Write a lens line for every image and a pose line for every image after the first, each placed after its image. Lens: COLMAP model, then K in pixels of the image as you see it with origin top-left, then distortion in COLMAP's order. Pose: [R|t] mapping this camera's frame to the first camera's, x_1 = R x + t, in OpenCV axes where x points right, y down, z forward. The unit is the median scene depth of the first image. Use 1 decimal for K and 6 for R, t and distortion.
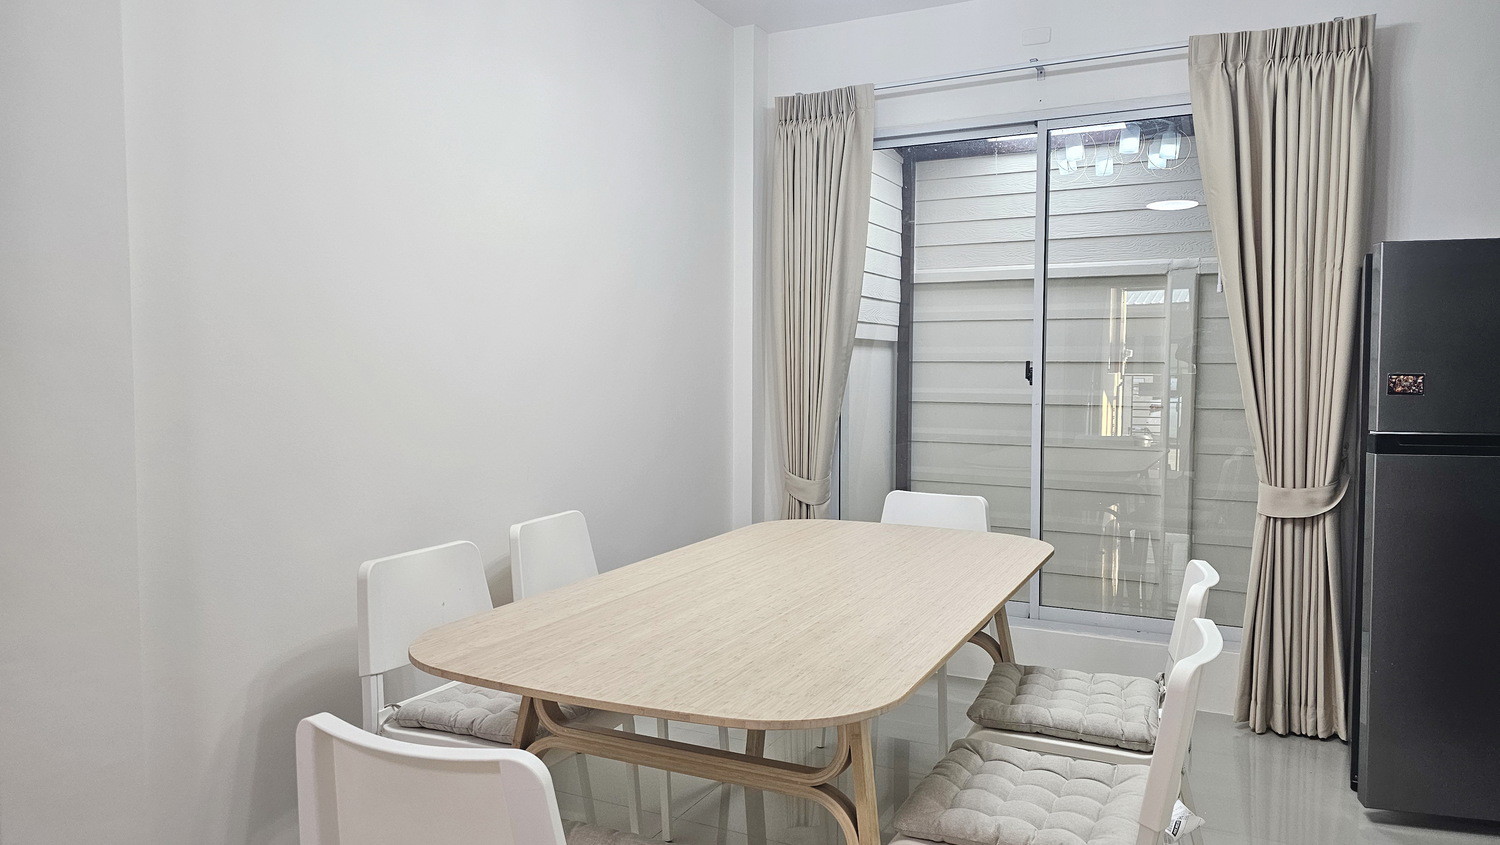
lens RADIAL K [[1014.8, 0, 745.2], [0, 1014.8, 416.5], [0, 0, 1]] dist [0.047454, -0.032897]
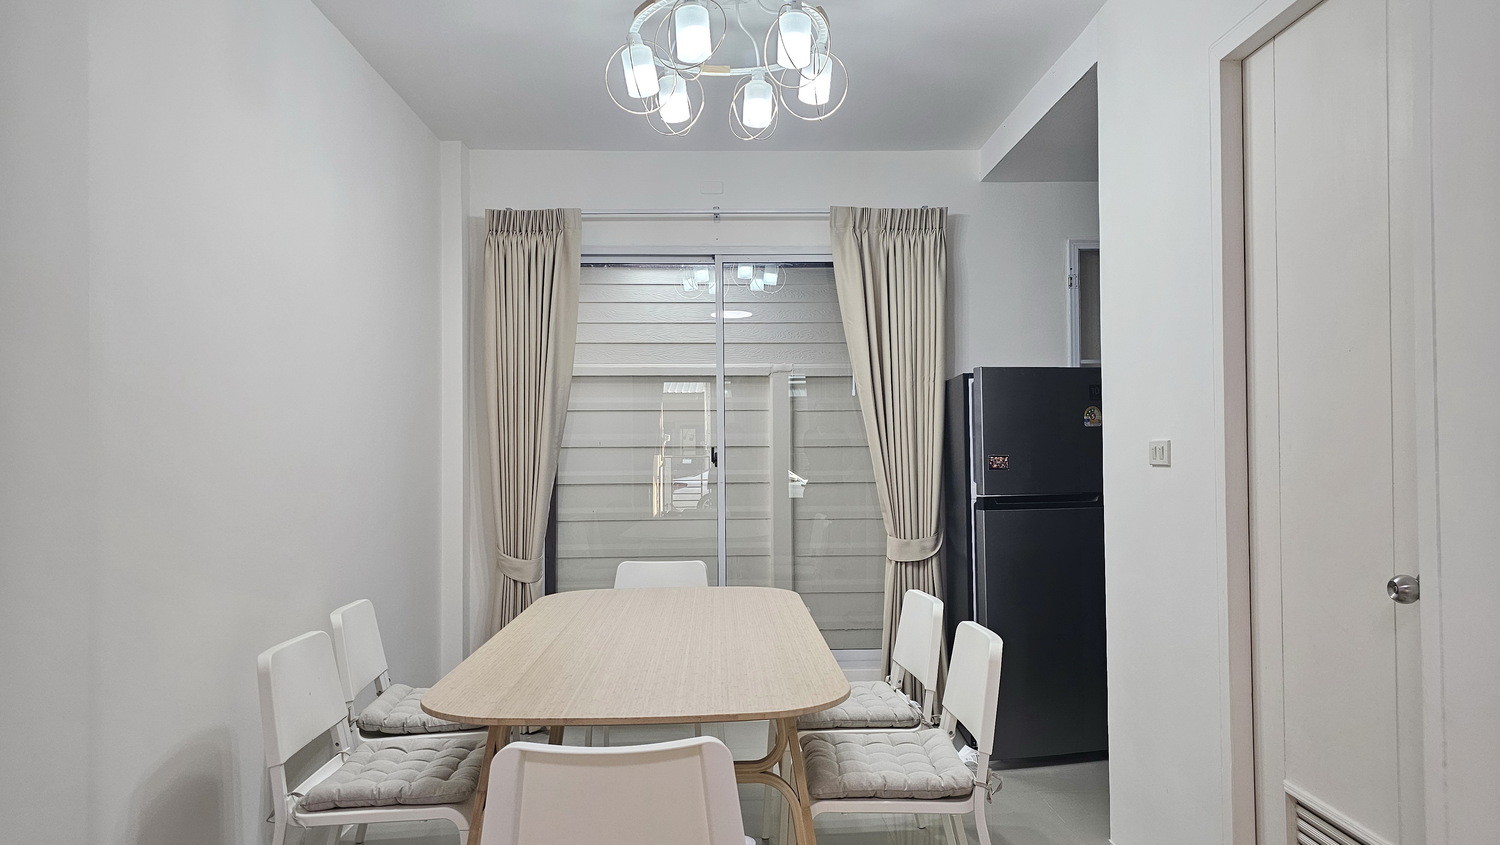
lens RADIAL K [[1014.8, 0, 750.8], [0, 1014.8, 428.9], [0, 0, 1]] dist [0.047454, -0.032897]
pose [[0.879713, -0.001327, 0.475504, -0.294112], [0.033882, 0.997629, -0.059900, -0.003186], [-0.474297, 0.068806, 0.877672, -0.097709]]
